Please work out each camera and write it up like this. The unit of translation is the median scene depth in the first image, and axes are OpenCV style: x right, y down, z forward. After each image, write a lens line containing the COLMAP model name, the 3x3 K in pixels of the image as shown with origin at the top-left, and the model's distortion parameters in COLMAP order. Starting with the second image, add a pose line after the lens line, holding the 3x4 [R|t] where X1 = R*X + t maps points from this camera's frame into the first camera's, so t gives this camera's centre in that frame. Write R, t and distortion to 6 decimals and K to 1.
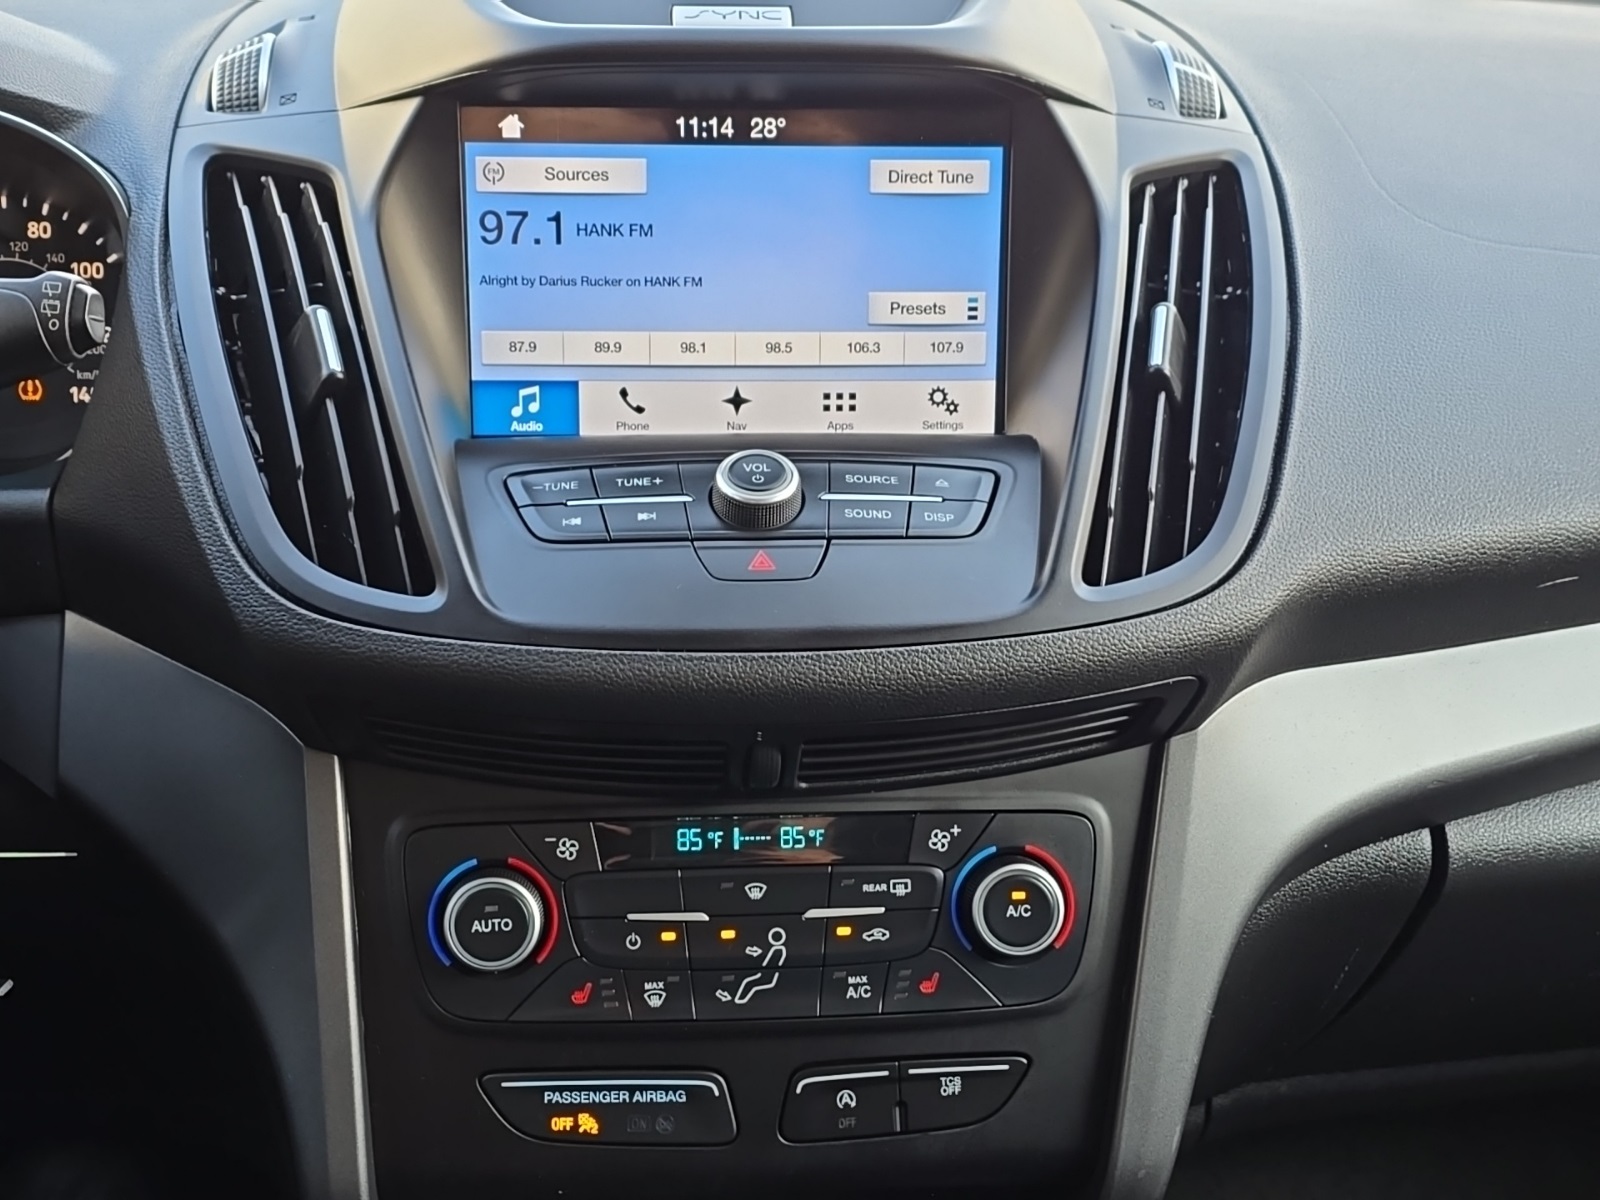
lens RADIAL K [[2071.7, 0, 800.0], [0, 2071.7, 600.0], [0, 0, 1]] dist [0.183292, -0.576916]
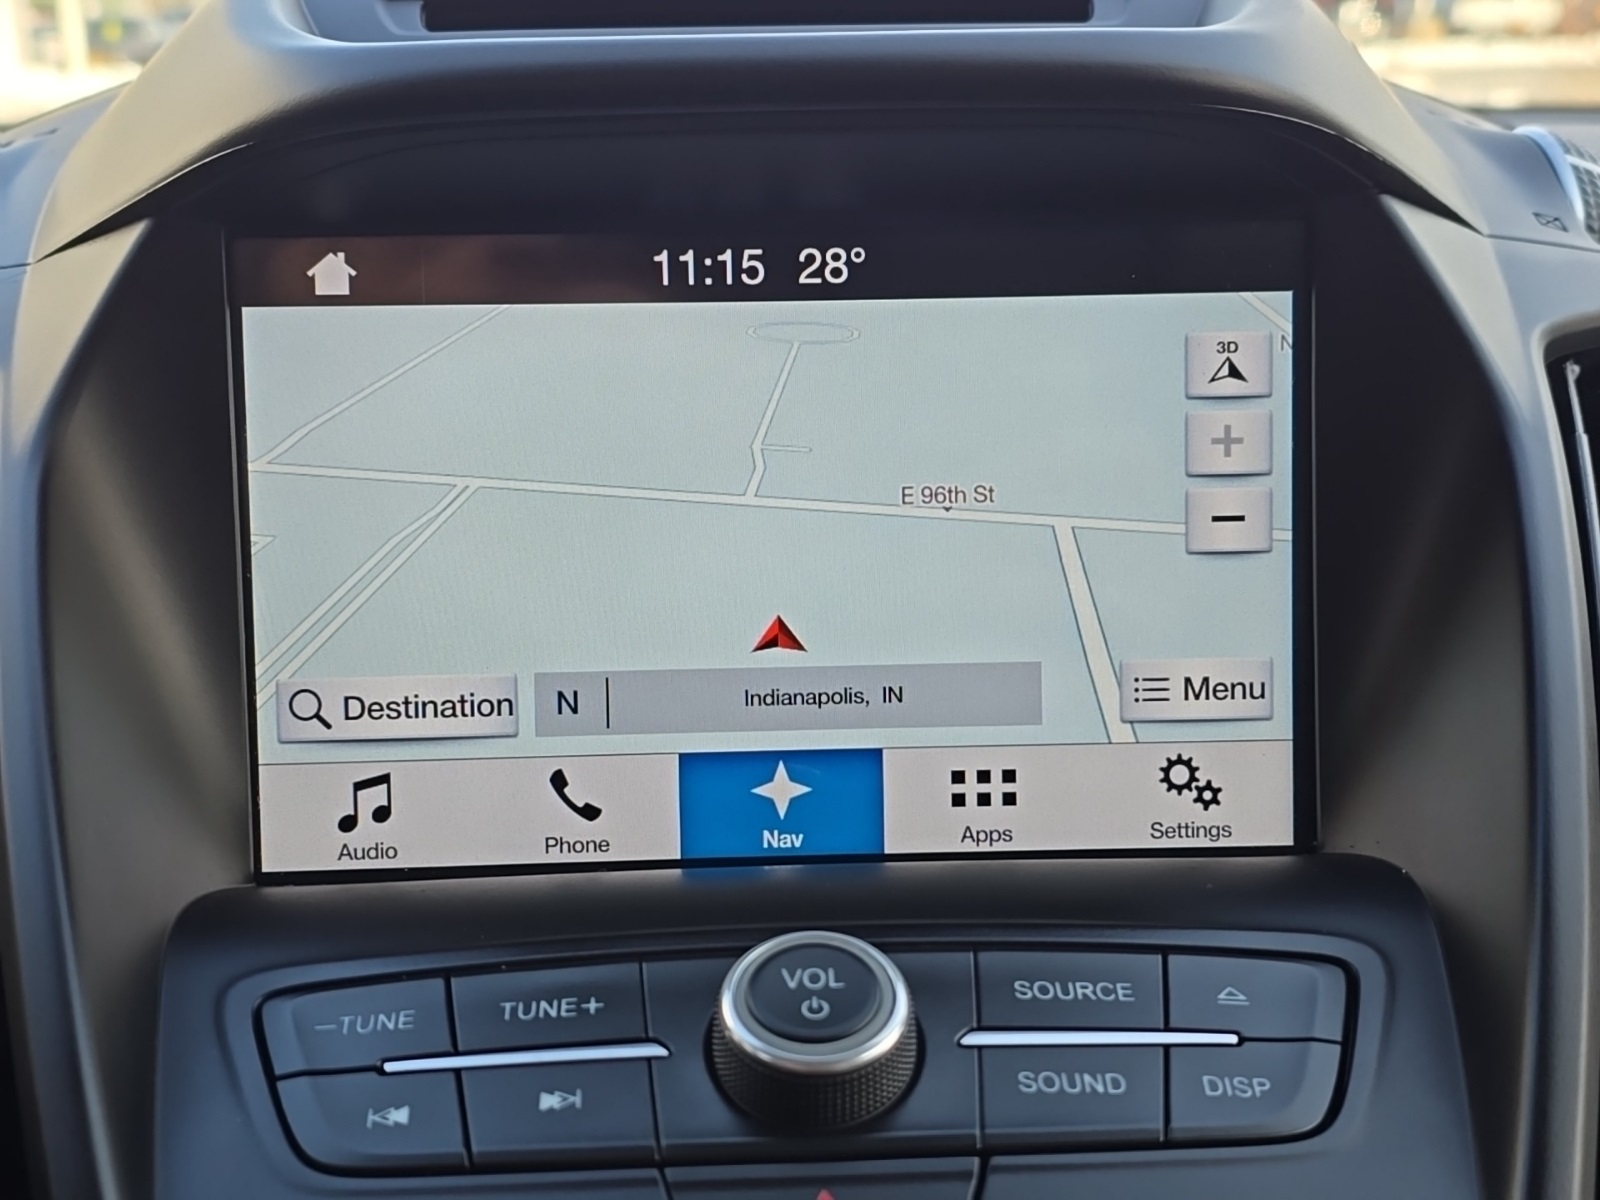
lens RADIAL K [[2071.7, 0, 800.0], [0, 2071.7, 600.0], [0, 0, 1]] dist [0.183292, -0.576916]
pose [[0.998668, -0.022313, -0.046520, -0.001217], [0.016108, 0.991420, -0.129722, -0.079531], [0.049015, 0.128799, 0.990459, 0.512465]]
